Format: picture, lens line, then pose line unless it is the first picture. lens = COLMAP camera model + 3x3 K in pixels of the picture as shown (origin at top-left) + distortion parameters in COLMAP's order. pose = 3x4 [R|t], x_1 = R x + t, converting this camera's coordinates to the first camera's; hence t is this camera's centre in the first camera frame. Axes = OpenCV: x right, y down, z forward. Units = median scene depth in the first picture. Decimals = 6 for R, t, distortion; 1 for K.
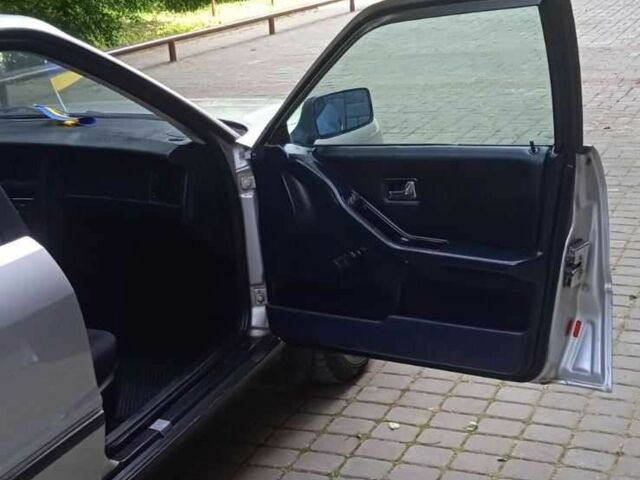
lens RADIAL K [[1085.0, 0, 319.5], [0, 1085.0, 248.5], [0, 0, 1]] dist [0.063766, -0.027382]
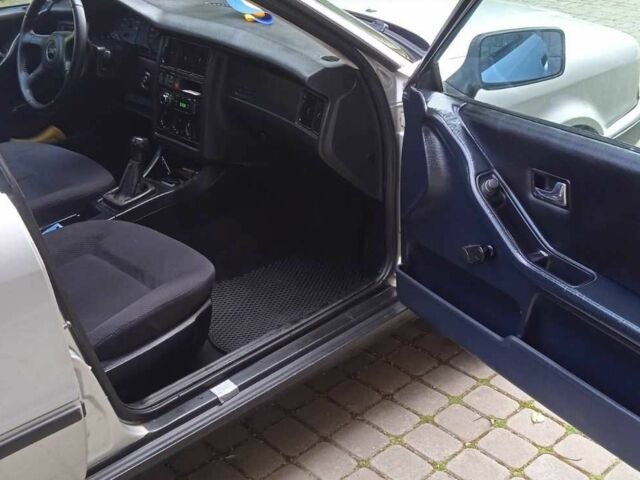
lens RADIAL K [[819.7, 0, 320.0], [0, 819.7, 240.0], [0, 0, 1]] dist [0.022808, -0.032562]
pose [[0.910653, 0.227264, -0.345053, 0.119910], [-0.156779, 0.962743, 0.220331, -0.106969], [0.382271, -0.146548, 0.912355, 0.399927]]
